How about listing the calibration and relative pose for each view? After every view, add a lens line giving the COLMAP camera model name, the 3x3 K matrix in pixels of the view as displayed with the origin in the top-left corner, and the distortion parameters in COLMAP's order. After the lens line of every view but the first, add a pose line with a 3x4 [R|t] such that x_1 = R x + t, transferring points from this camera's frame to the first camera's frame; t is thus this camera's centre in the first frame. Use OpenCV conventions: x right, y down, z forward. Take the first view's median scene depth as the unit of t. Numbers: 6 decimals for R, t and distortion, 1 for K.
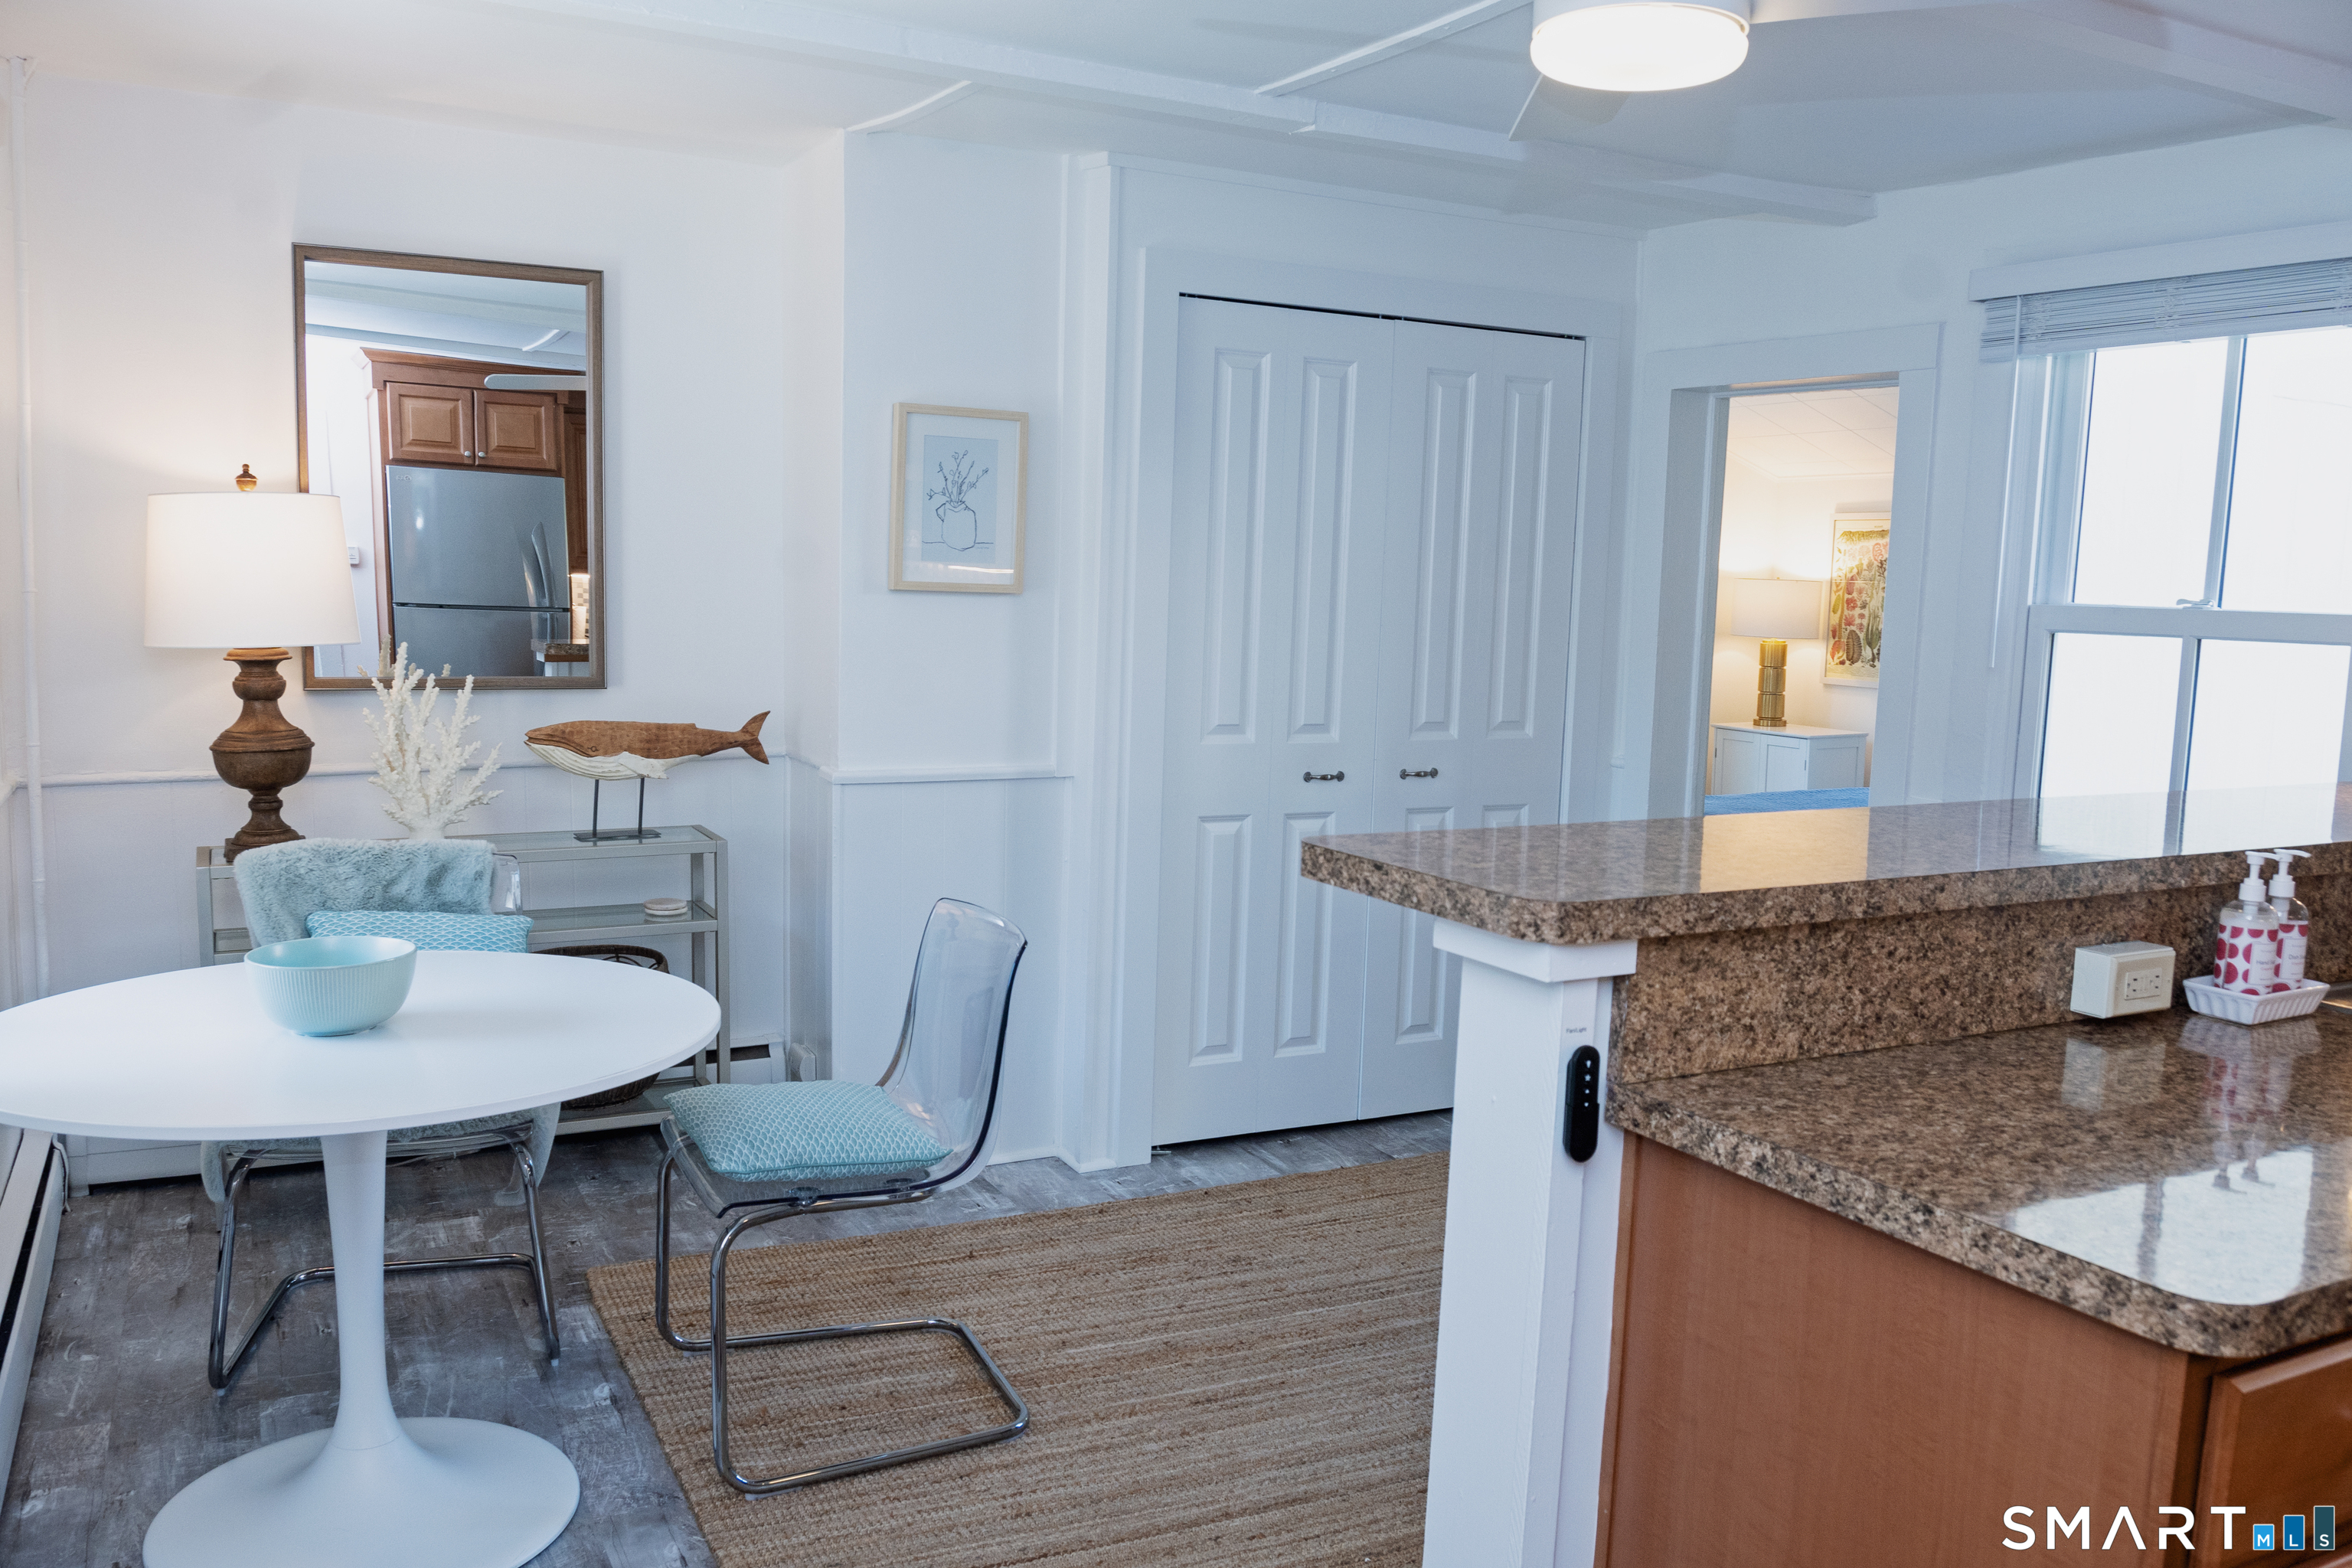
lens RADIAL K [[1823.7, 0, 1134.6], [0, 1823.7, 798.9], [0, 0, 1]] dist [-0.031565, -0.015049]
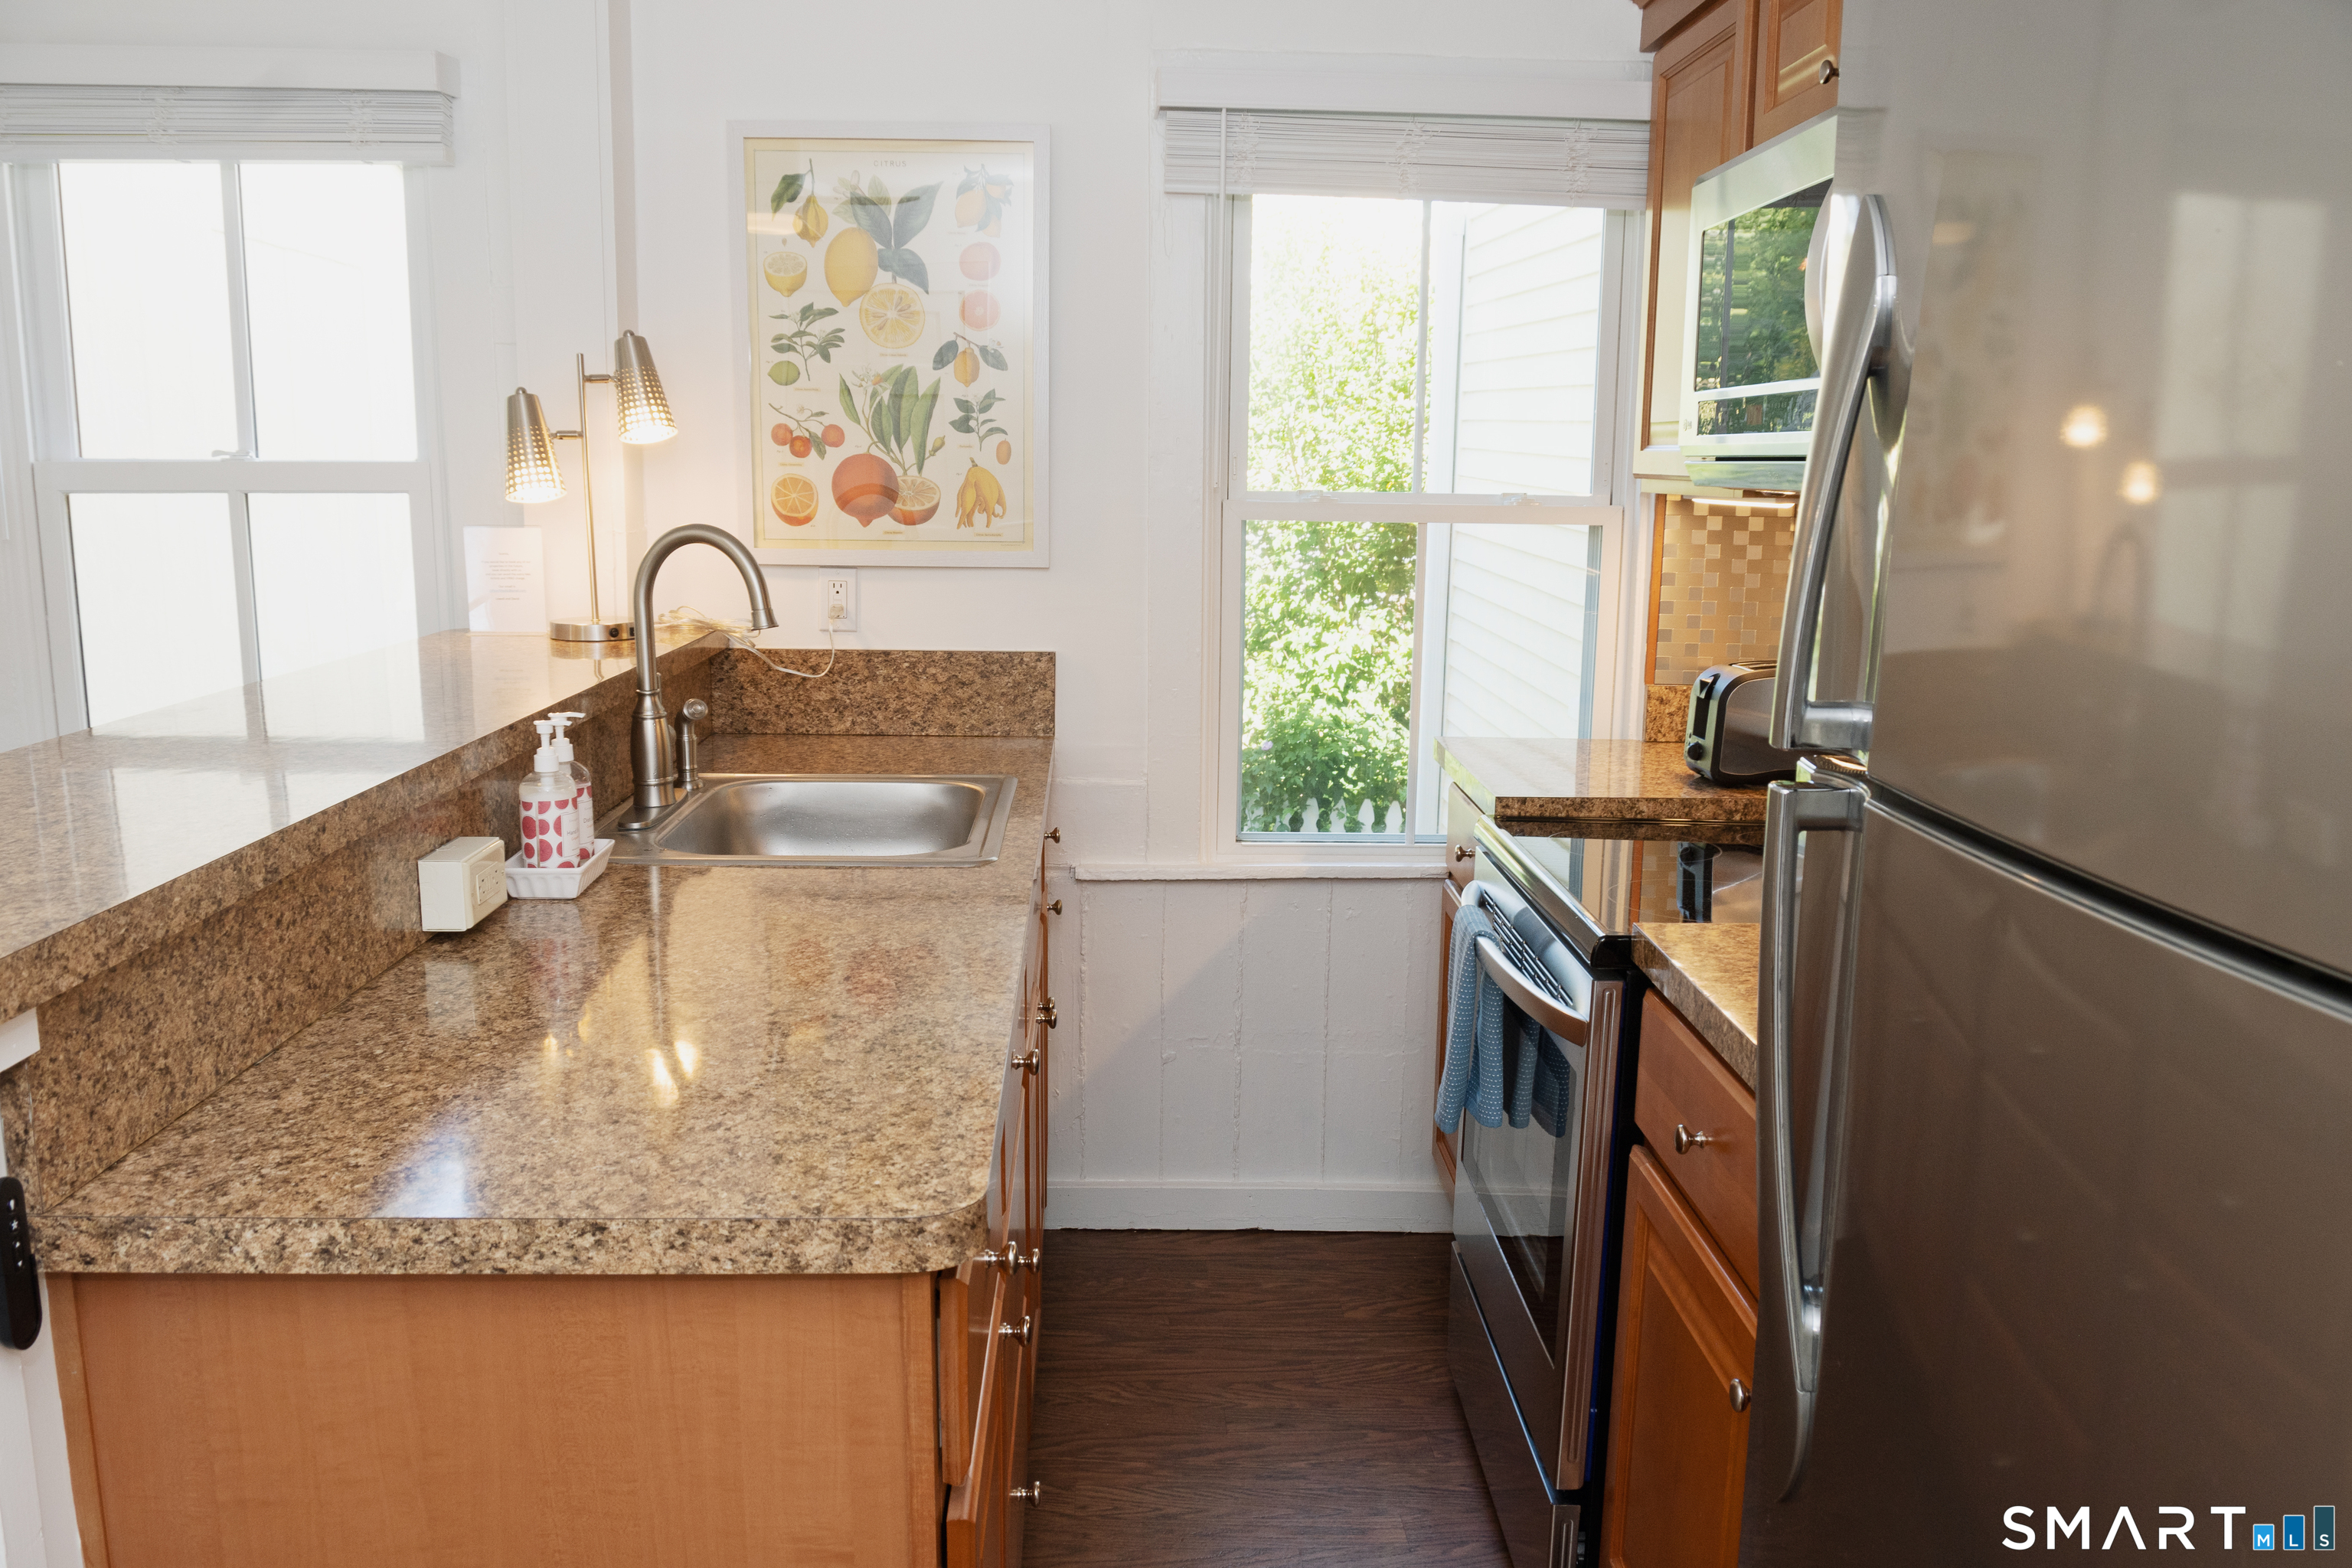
lens RADIAL K [[1823.7, 0, 1134.6], [0, 1823.7, 798.9], [0, 0, 1]] dist [-0.031565, -0.015049]
pose [[0.425420, -0.191368, 0.884532, -0.119725], [0.113595, 0.980949, 0.157593, -0.052774], [-0.897838, 0.033435, 0.439054, 0.338357]]
